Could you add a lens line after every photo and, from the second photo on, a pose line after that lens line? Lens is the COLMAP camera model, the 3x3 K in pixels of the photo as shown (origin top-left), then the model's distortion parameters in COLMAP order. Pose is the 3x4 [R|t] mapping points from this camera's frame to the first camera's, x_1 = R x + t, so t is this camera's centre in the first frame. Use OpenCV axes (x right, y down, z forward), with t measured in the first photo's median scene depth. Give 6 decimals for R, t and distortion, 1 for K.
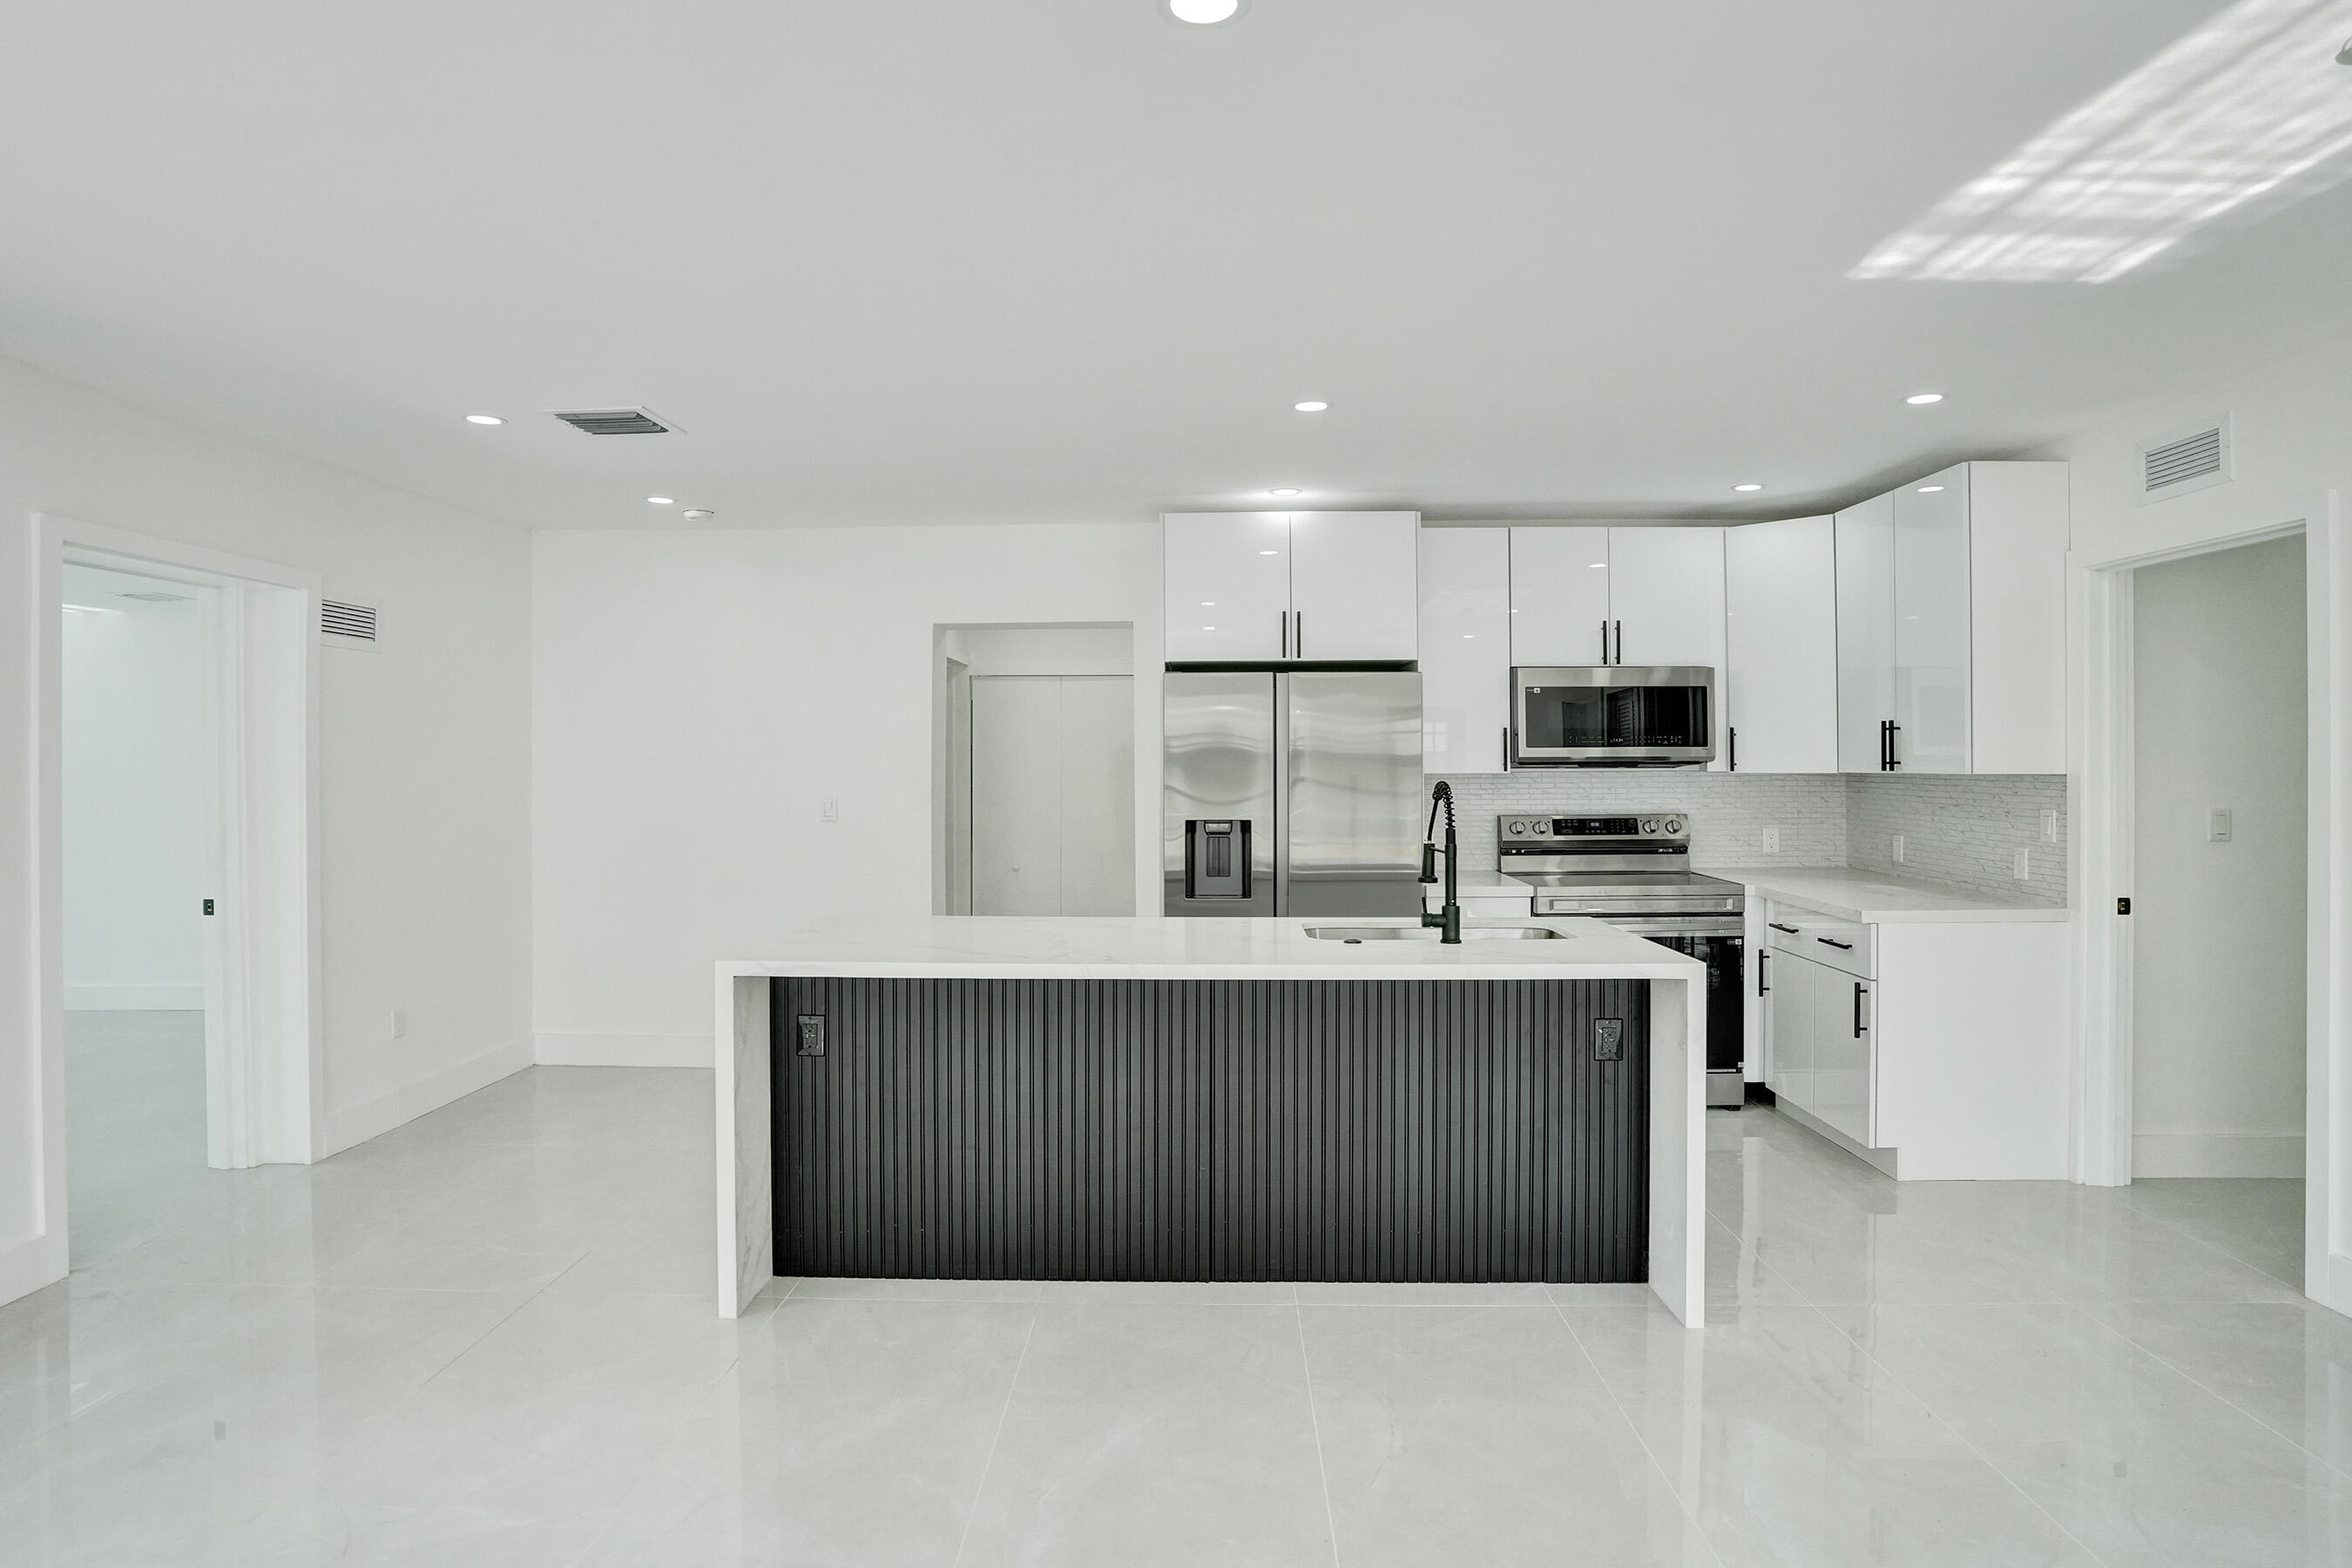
lens RADIAL K [[1348.0, 0, 1179.4], [0, 1348.0, 778.5], [0, 0, 1]] dist [-0.063235, 0.025390]
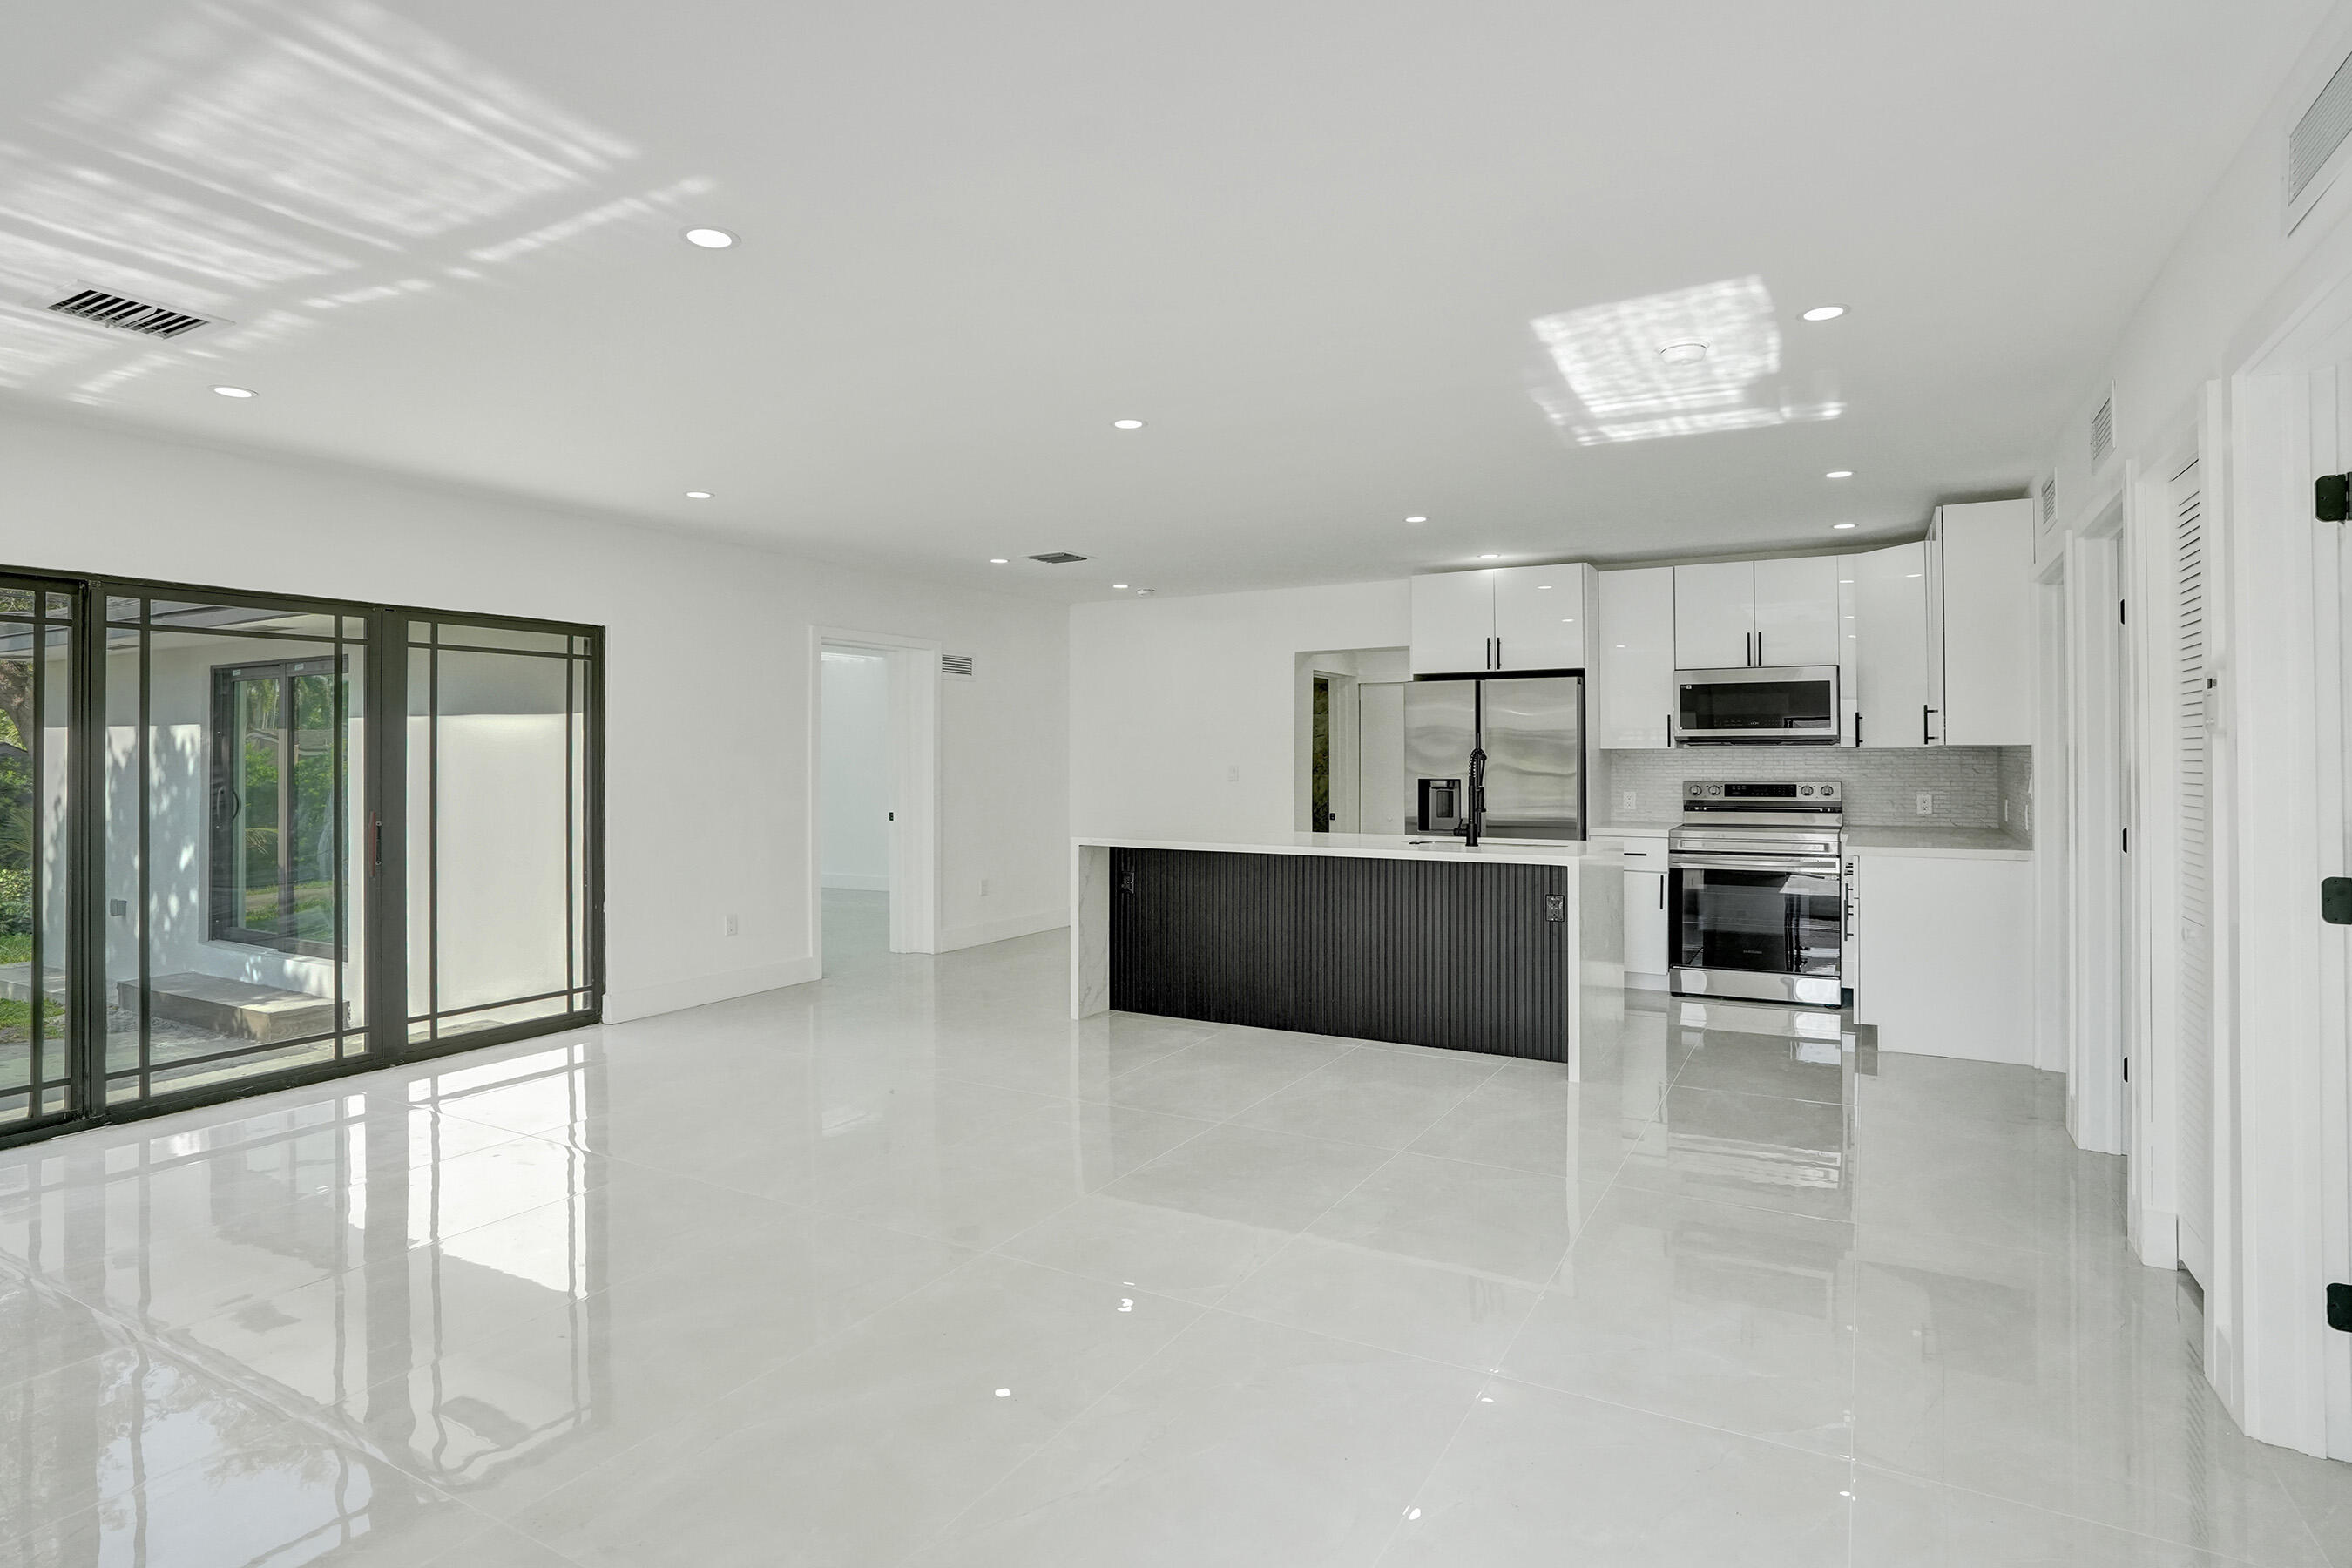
lens RADIAL K [[1247.1, 0, 1184.5], [0, 1247.1, 773.3], [0, 0, 1]] dist [-0.059187, 0.033108]
pose [[0.885997, 0.007426, -0.463631, 0.414822], [-0.006821, 0.999972, 0.002983, 0.021925], [0.463640, 0.000520, 0.886024, -0.355547]]
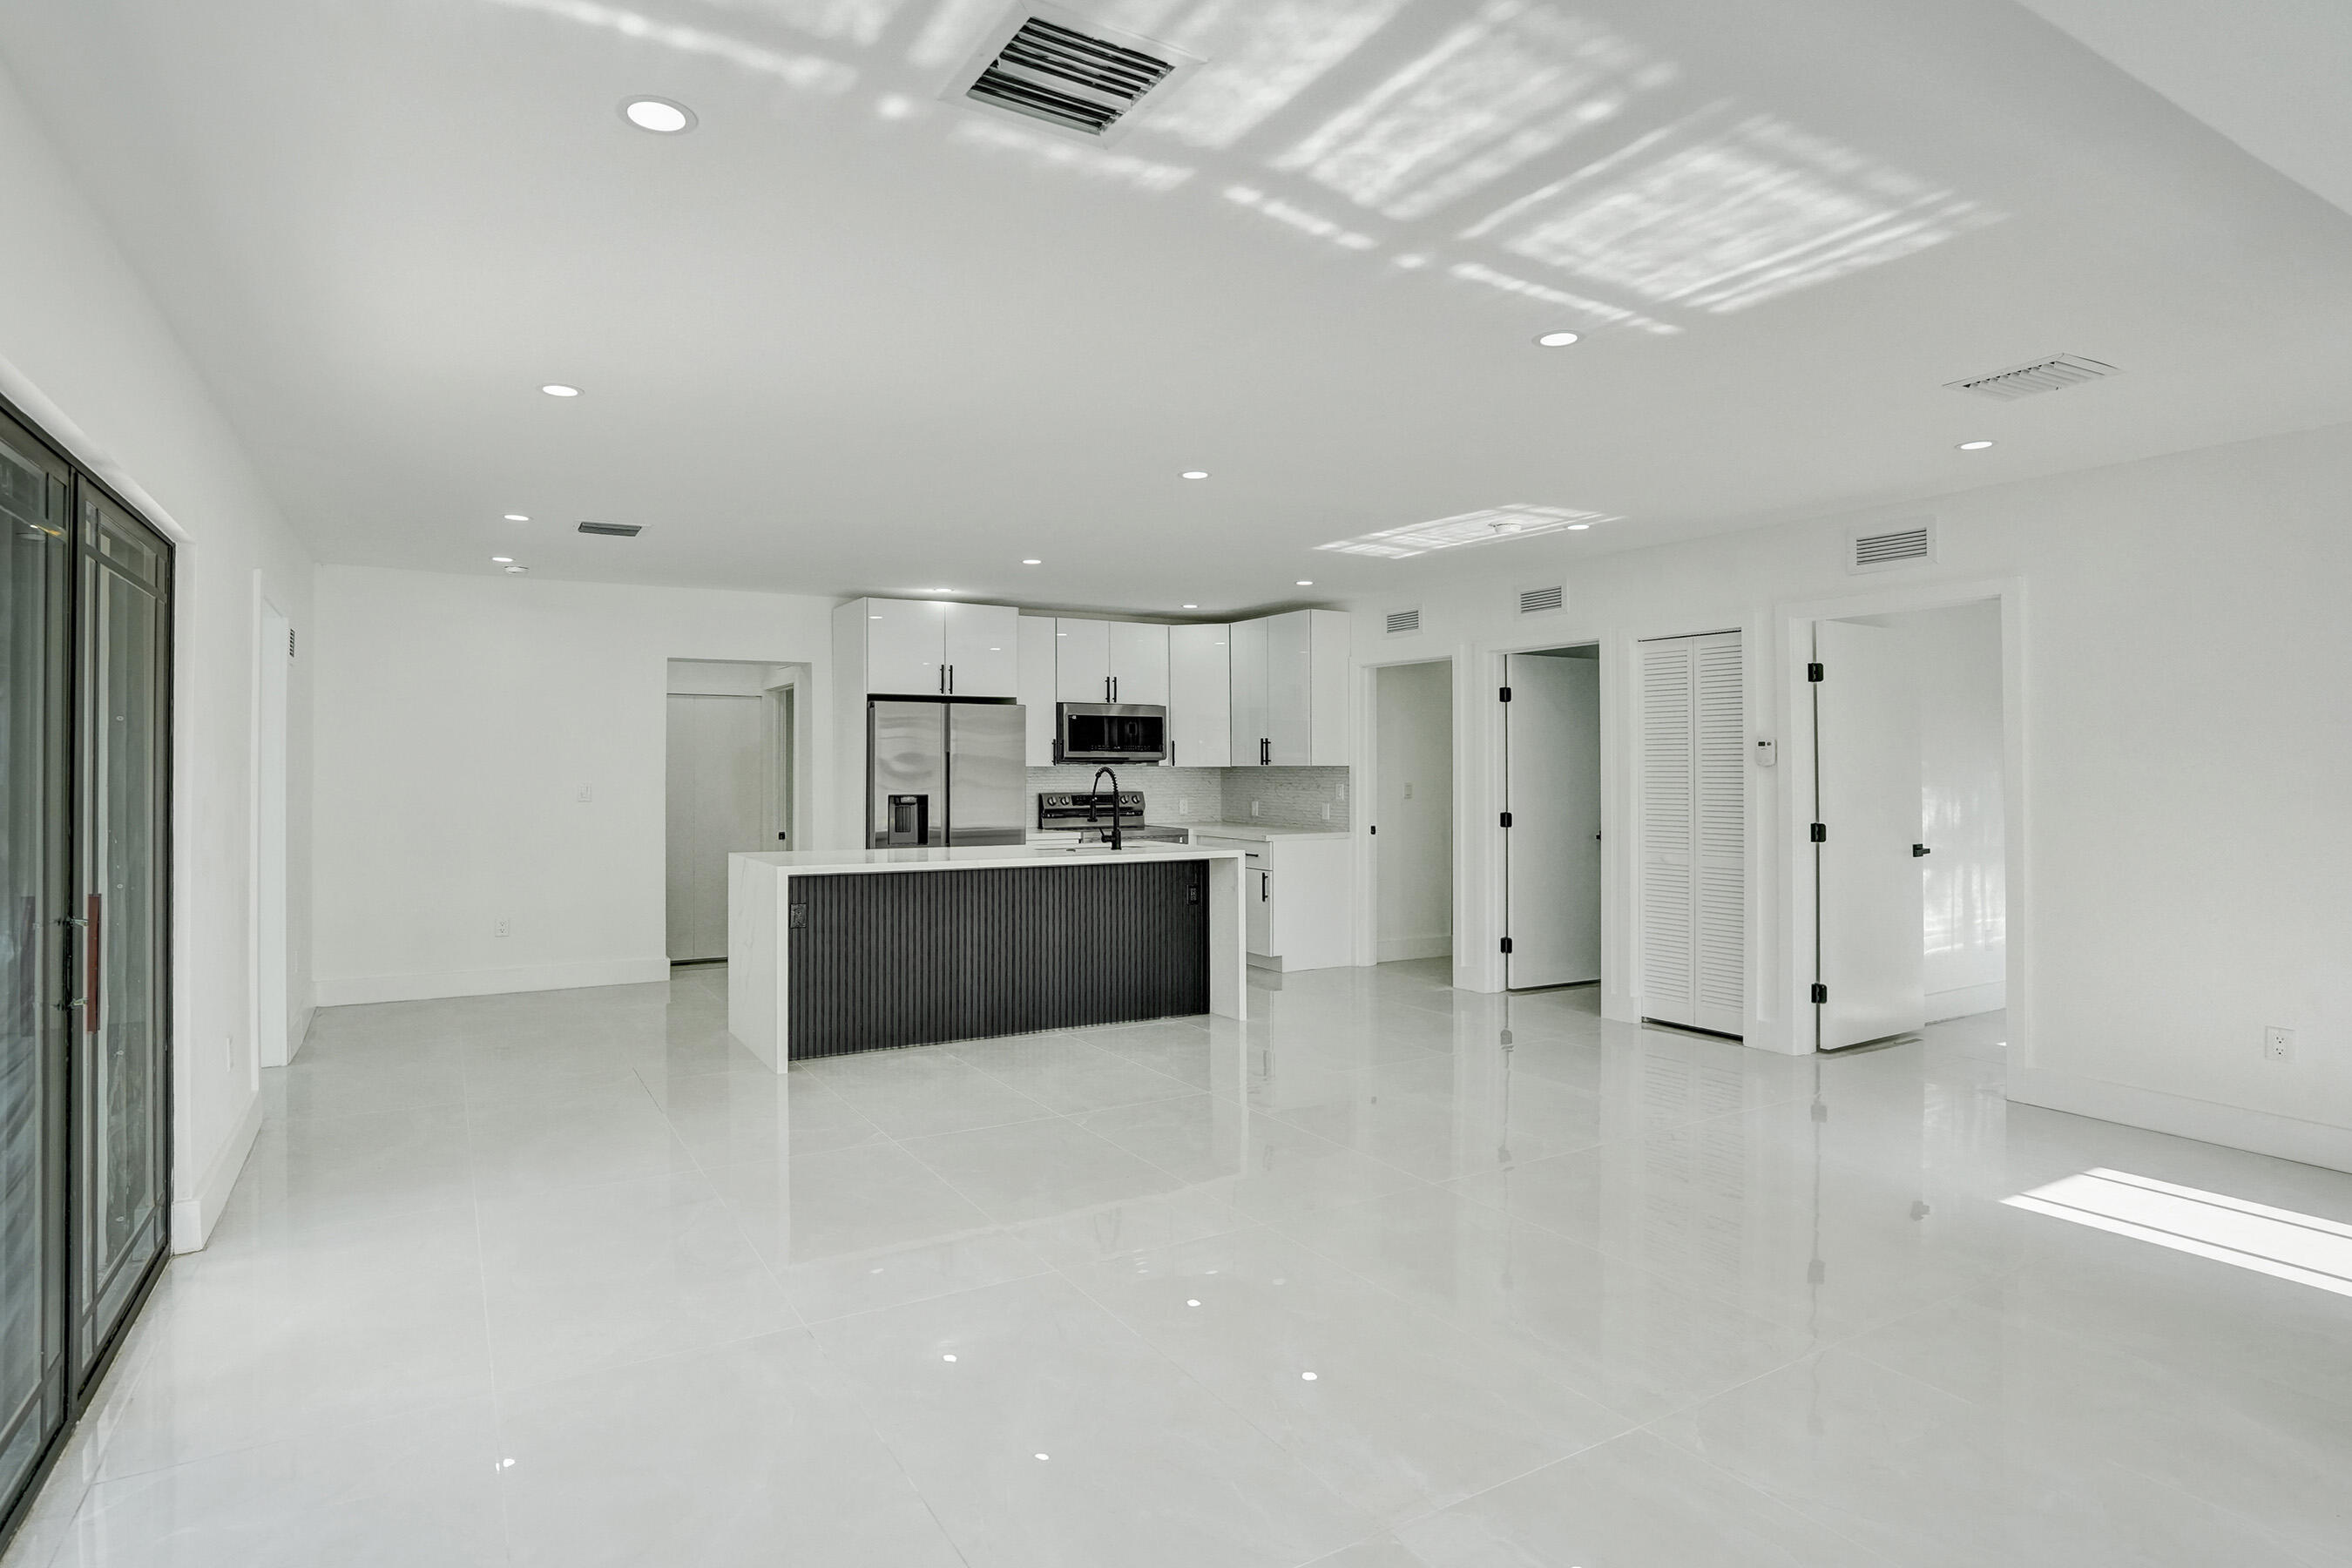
lens RADIAL K [[1247.1, 0, 1184.5], [0, 1247.1, 773.3], [0, 0, 1]] dist [-0.059187, 0.033108]
pose [[0.840682, 0.000311, 0.541529, -0.484369], [0.004666, 0.999959, -0.007817, 0.018136], [-0.541509, 0.009098, 0.840646, -0.399735]]
